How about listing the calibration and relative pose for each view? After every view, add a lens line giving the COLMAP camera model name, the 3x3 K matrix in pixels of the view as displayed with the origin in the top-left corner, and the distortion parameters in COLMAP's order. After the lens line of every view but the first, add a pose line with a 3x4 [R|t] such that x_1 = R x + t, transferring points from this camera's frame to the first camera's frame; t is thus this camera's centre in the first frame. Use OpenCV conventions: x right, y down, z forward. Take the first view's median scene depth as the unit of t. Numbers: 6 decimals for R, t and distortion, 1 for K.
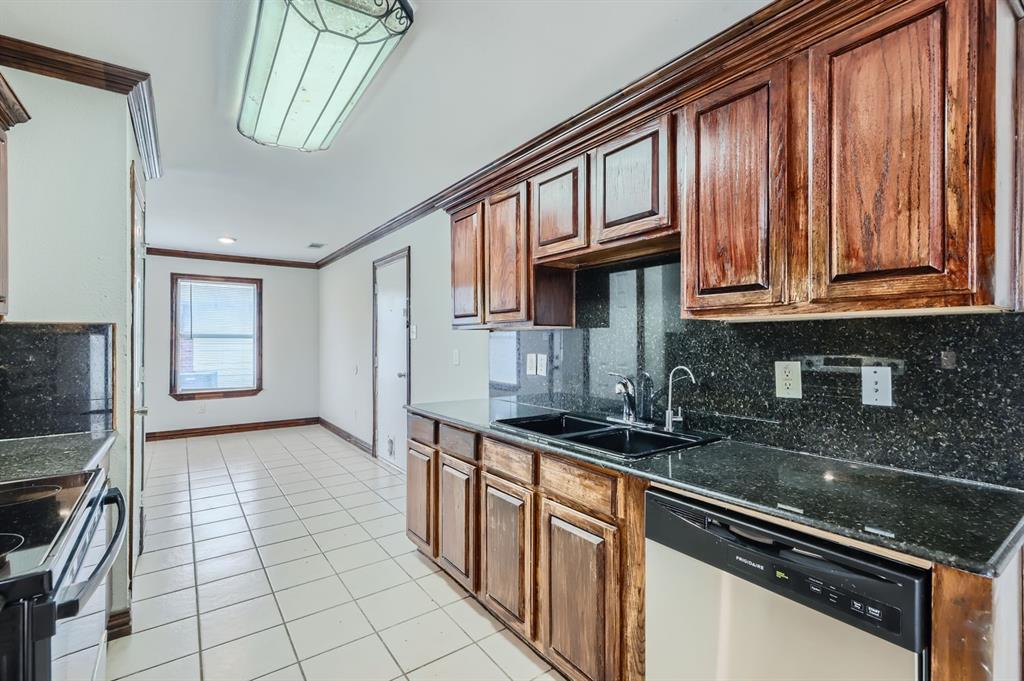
lens RADIAL K [[460.0, 0, 510.2], [0, 460.0, 339.0], [0, 0, 1]] dist [0.002576, 0.000545]
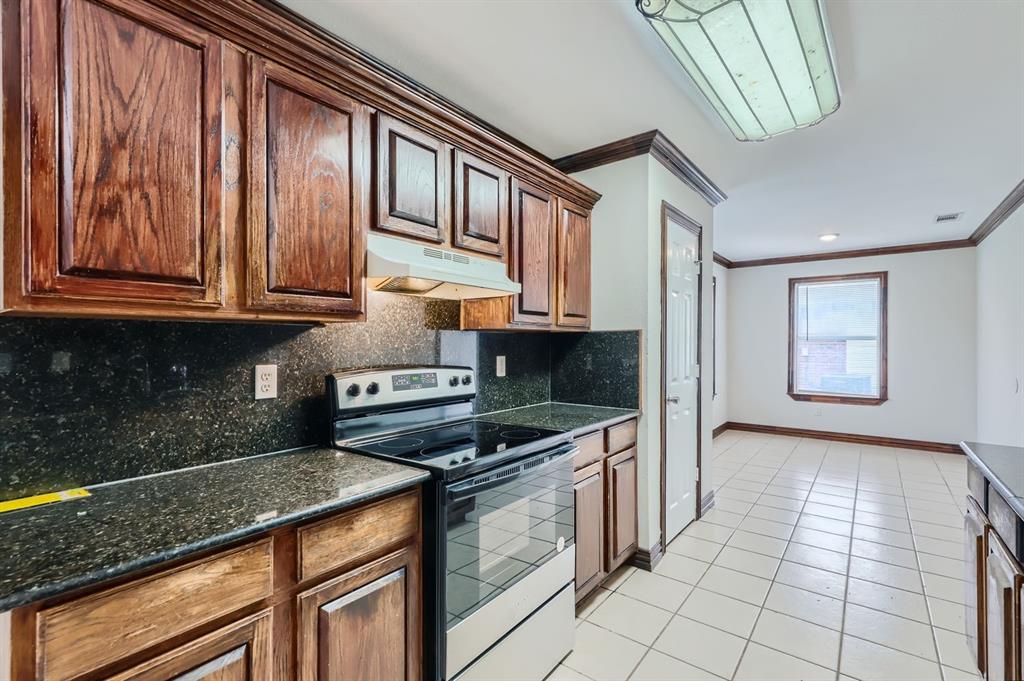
lens RADIAL K [[460.0, 0, 510.2], [0, 460.0, 339.0], [0, 0, 1]] dist [0.002576, 0.000545]
pose [[0.277011, -0.006265, -0.960846, 0.101955], [0.001774, 0.999980, -0.006008, 0.000315], [0.960865, -0.000040, 0.277016, 0.091947]]
